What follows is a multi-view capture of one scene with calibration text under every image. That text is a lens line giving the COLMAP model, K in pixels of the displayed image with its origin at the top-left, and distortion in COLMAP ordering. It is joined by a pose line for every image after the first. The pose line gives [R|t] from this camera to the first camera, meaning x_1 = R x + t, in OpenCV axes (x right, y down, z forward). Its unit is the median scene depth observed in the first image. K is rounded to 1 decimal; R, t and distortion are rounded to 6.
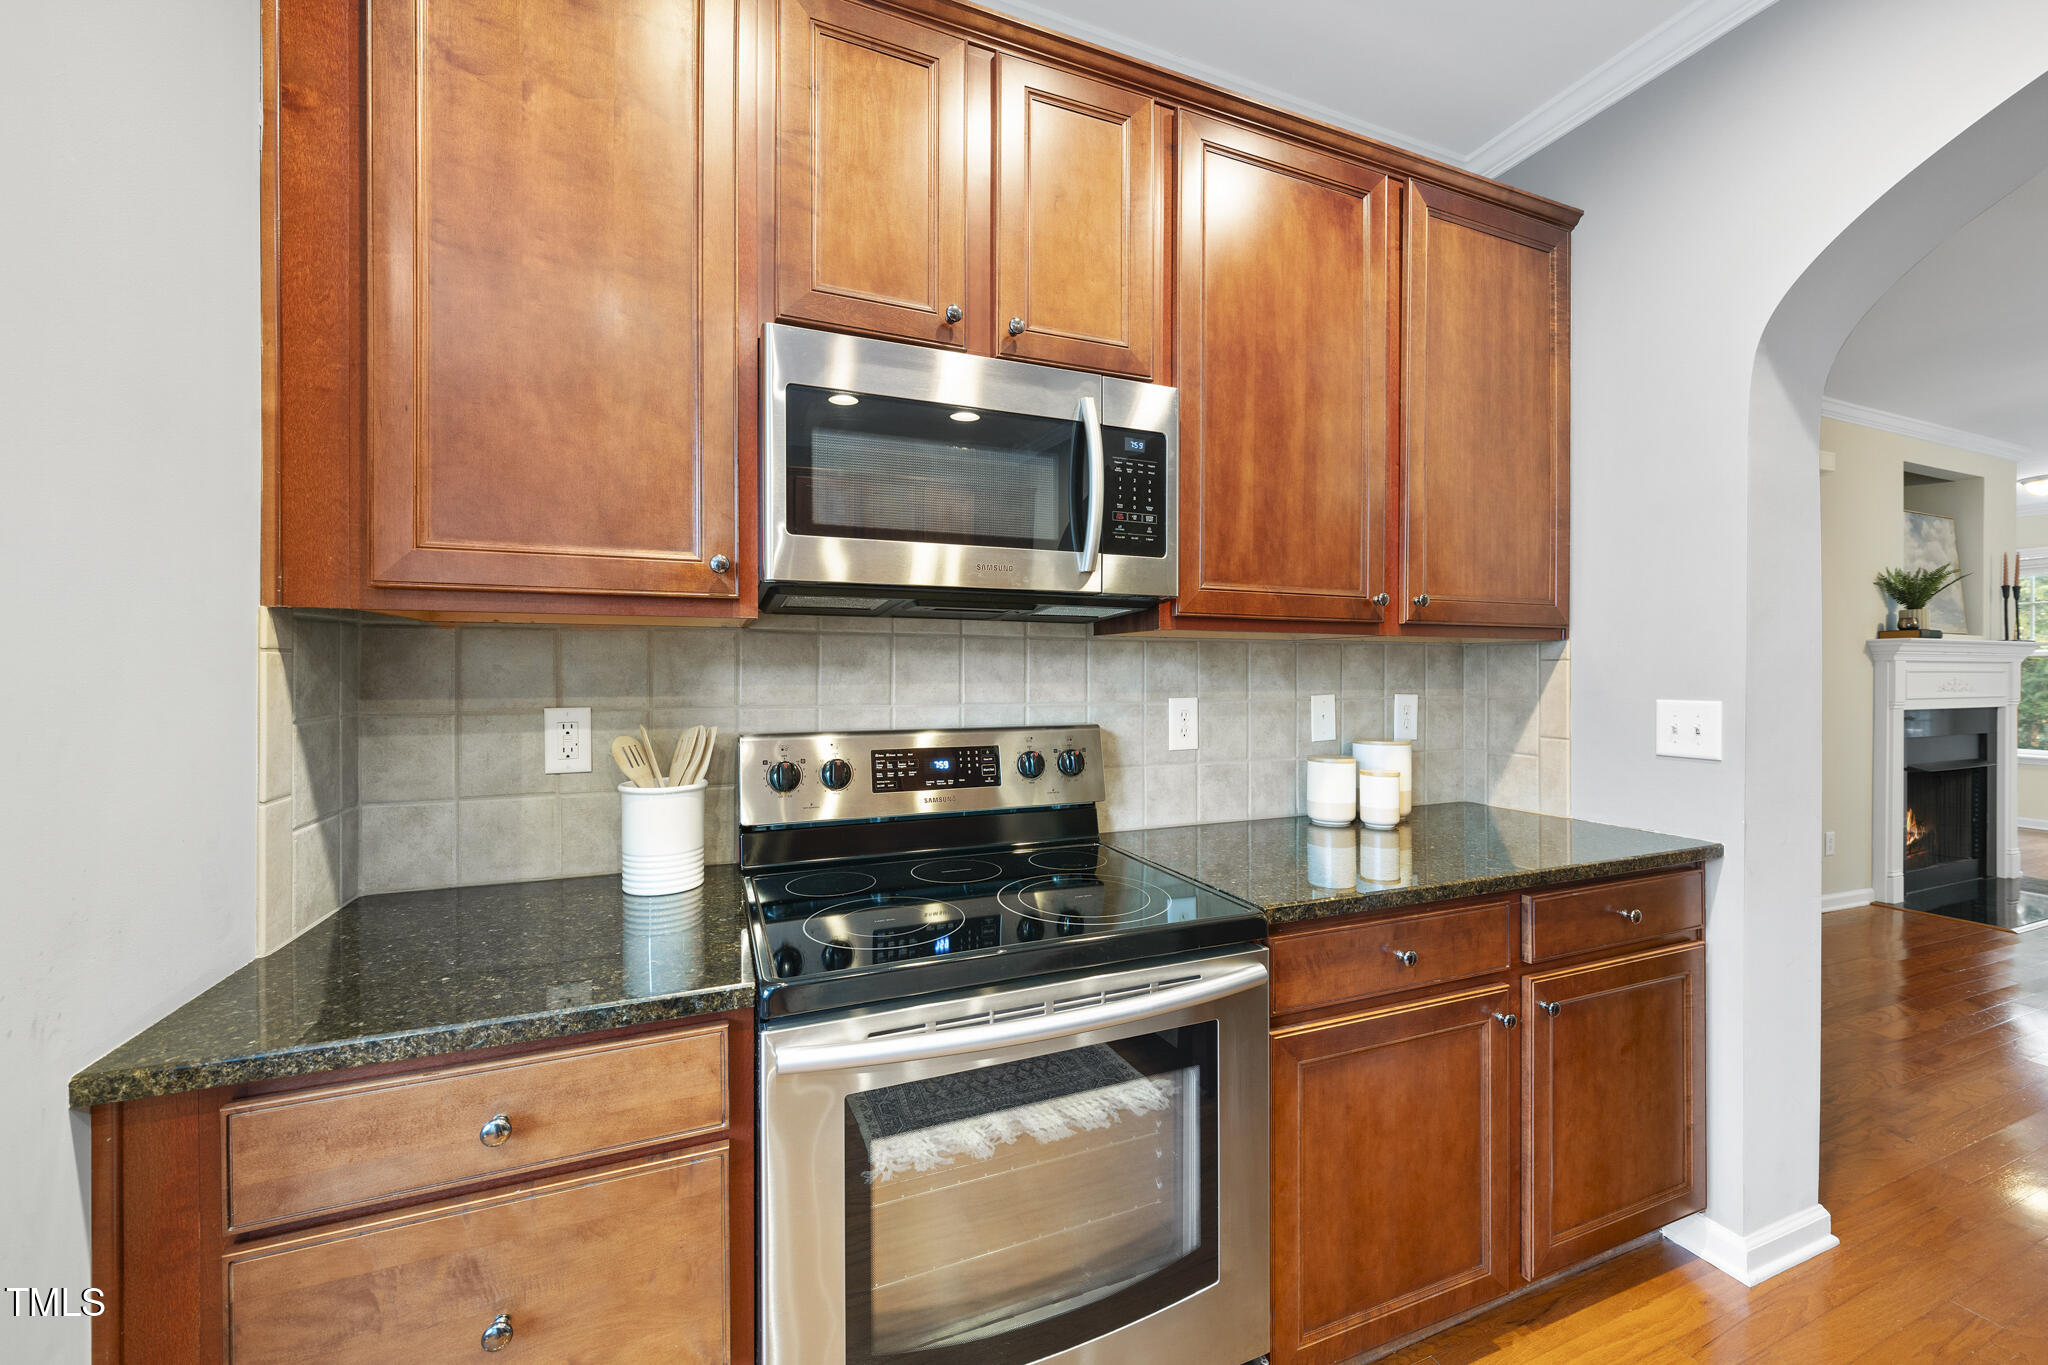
lens RADIAL K [[793.7, 0, 1022.7], [0, 793.7, 676.2], [0, 0, 1]] dist [-0.002011, -0.000054]
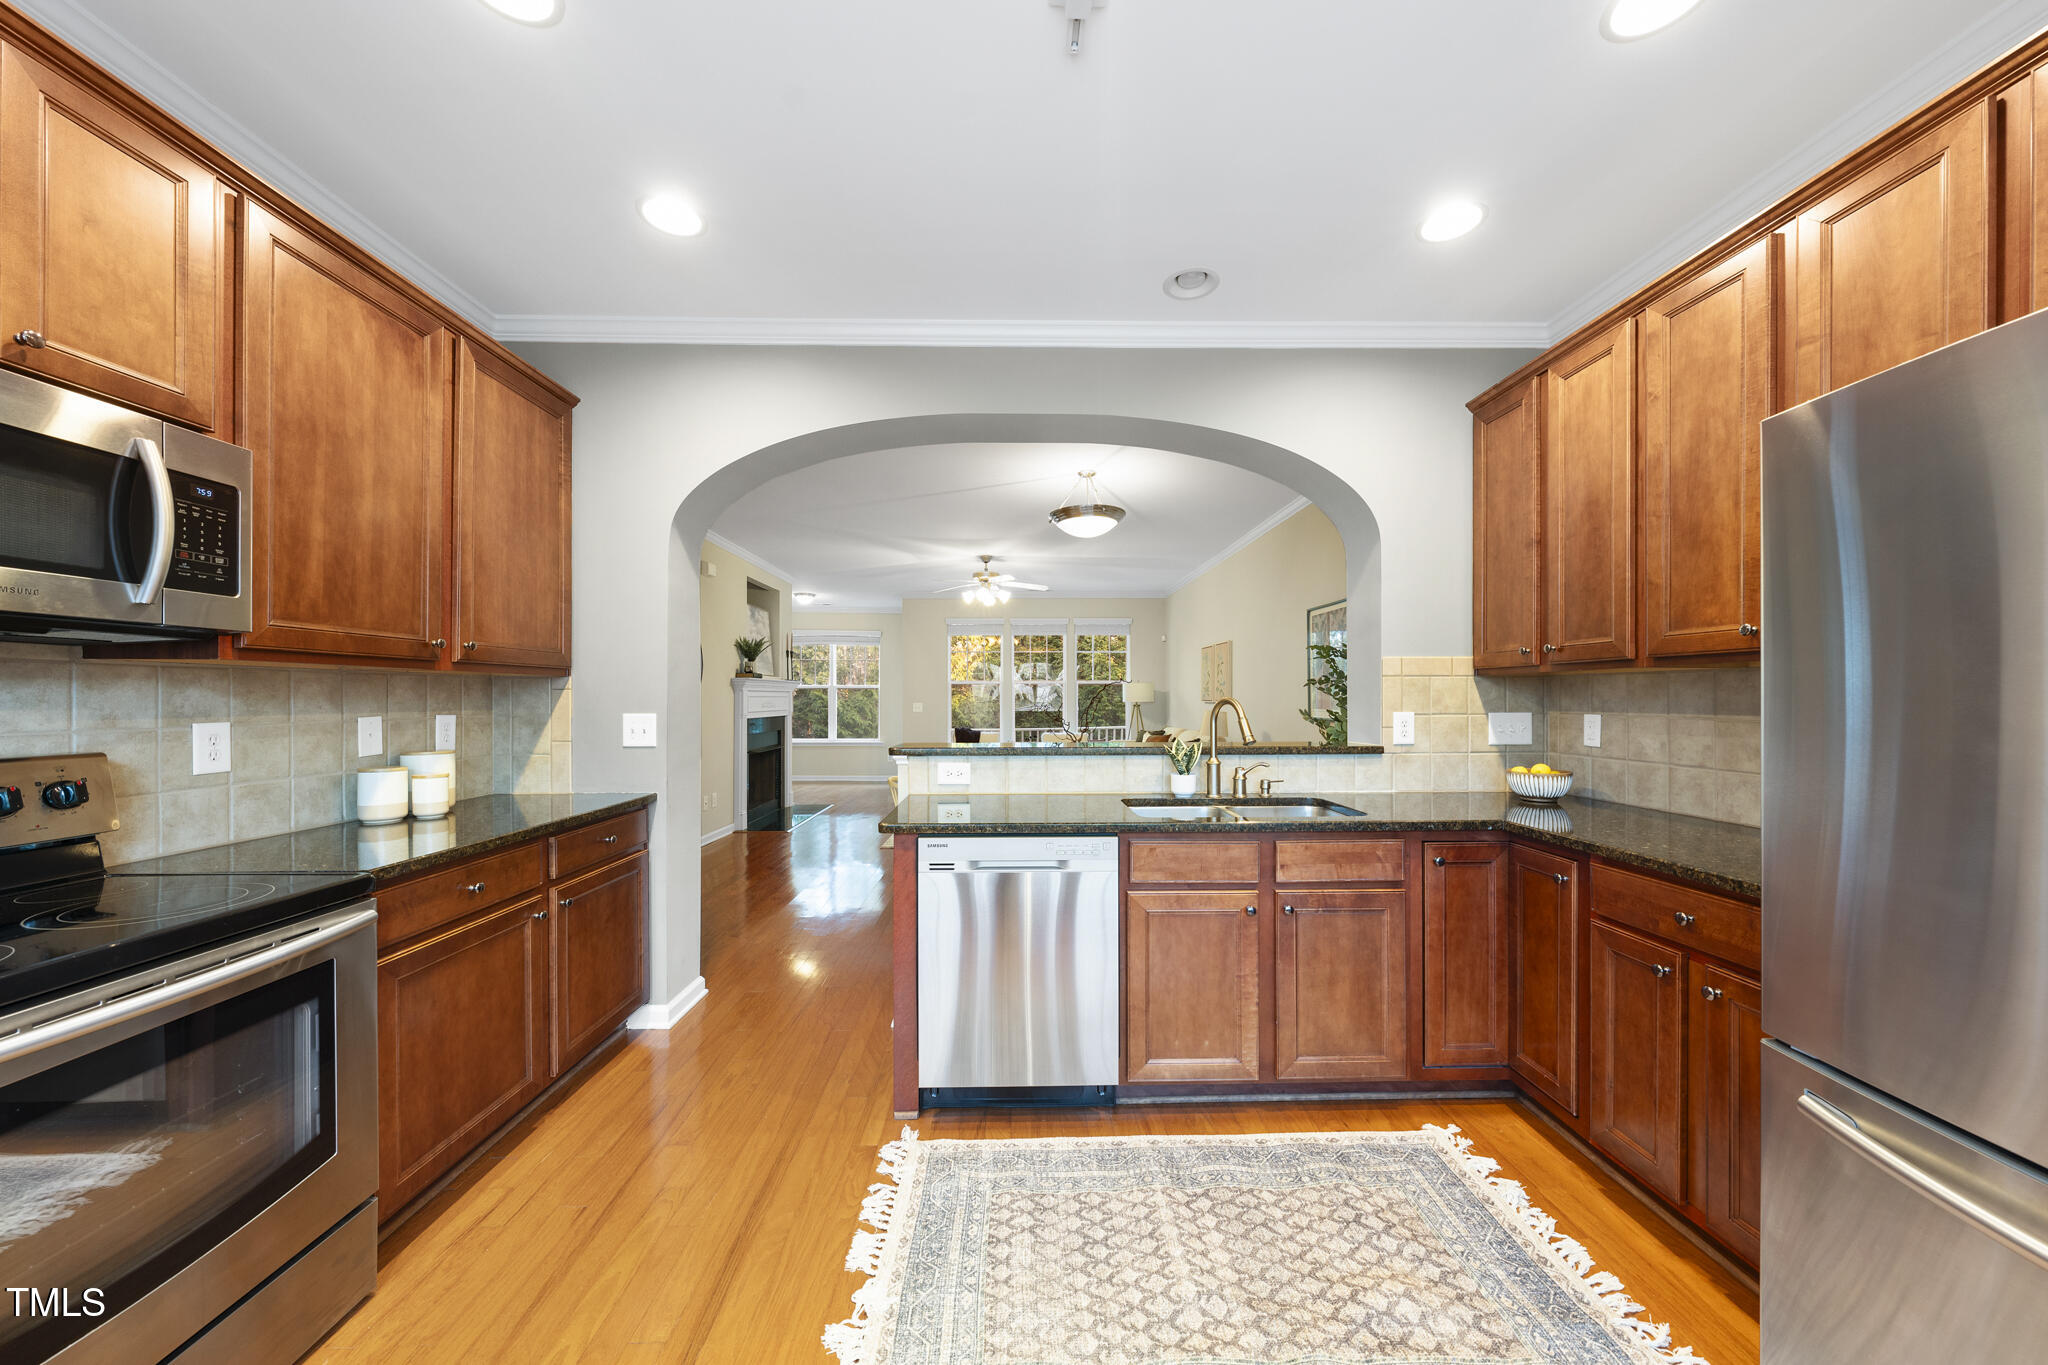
lens RADIAL K [[704.5, 0, 1021.4], [0, 704.5, 695.2], [0, 0, 1]] dist [-0.001071, -0.000441]
pose [[0.365859, 0.002210, 0.930668, -0.294152], [0.004365, 0.999982, -0.004091, -0.000174], [-0.930660, 0.005559, 0.365843, -0.348030]]
